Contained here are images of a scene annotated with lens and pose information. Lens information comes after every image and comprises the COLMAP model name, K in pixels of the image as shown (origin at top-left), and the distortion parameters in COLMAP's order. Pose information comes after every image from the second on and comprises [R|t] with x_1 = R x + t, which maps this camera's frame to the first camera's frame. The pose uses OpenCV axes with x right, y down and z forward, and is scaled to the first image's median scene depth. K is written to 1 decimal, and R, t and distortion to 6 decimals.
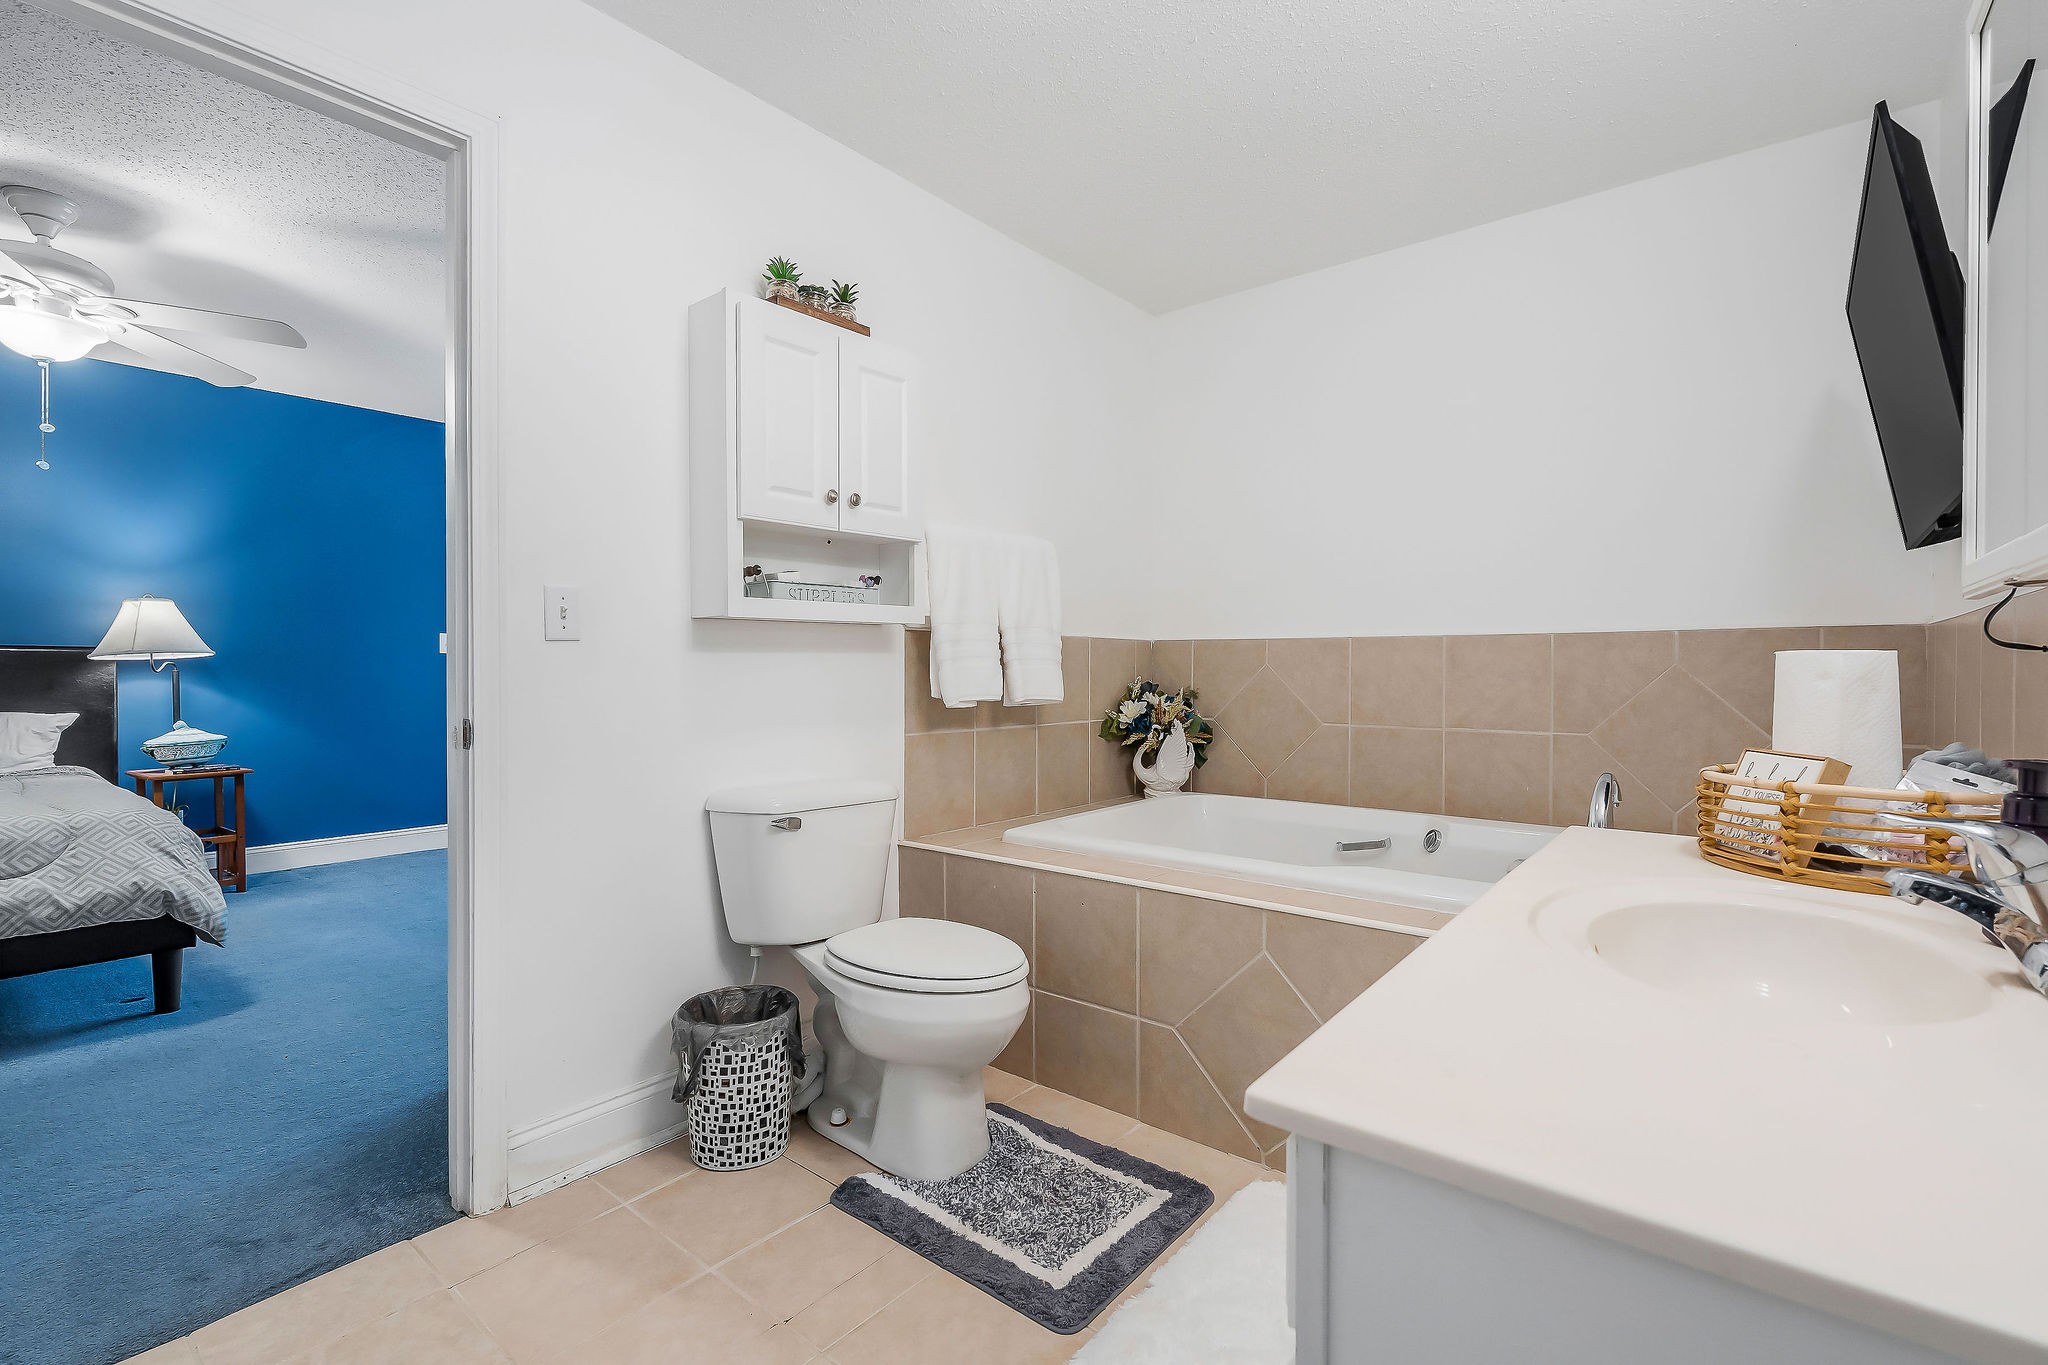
lens RADIAL K [[921.9, 0, 1035.3], [0, 921.9, 679.4], [0, 0, 1]] dist [-0.000484, 0.000043]
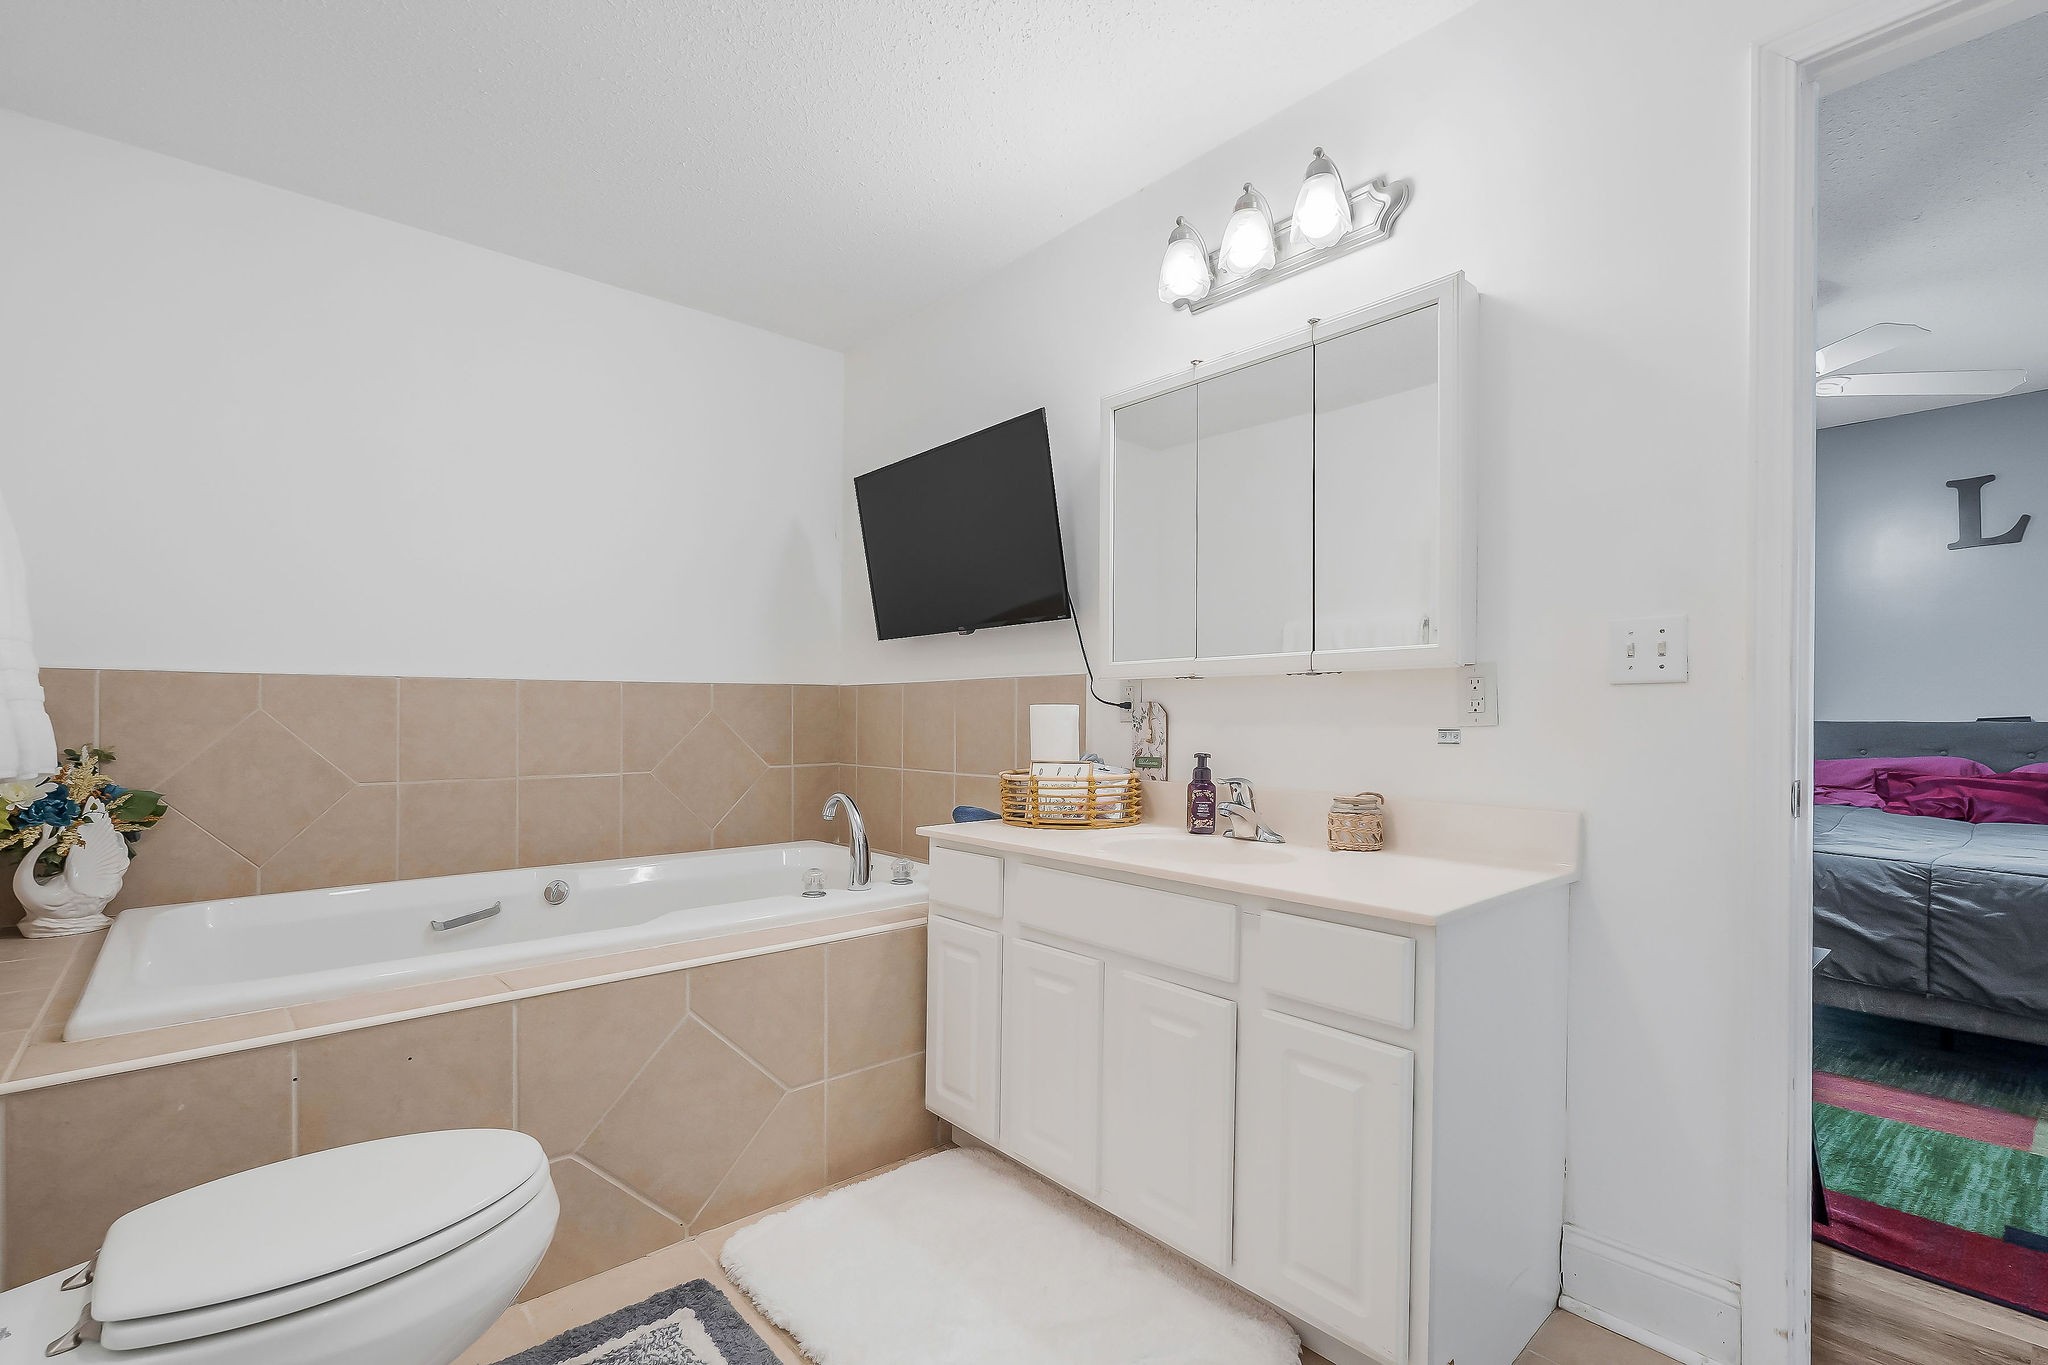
lens RADIAL K [[934.2, 0, 1030.3], [0, 934.2, 708.6], [0, 0, 1]] dist [-0.000233, -0.000095]
pose [[0.177708, 0.001843, 0.984082, -0.420033], [0.011517, 0.999926, -0.003952, -0.008147], [-0.984016, 0.012036, 0.177674, 0.311772]]
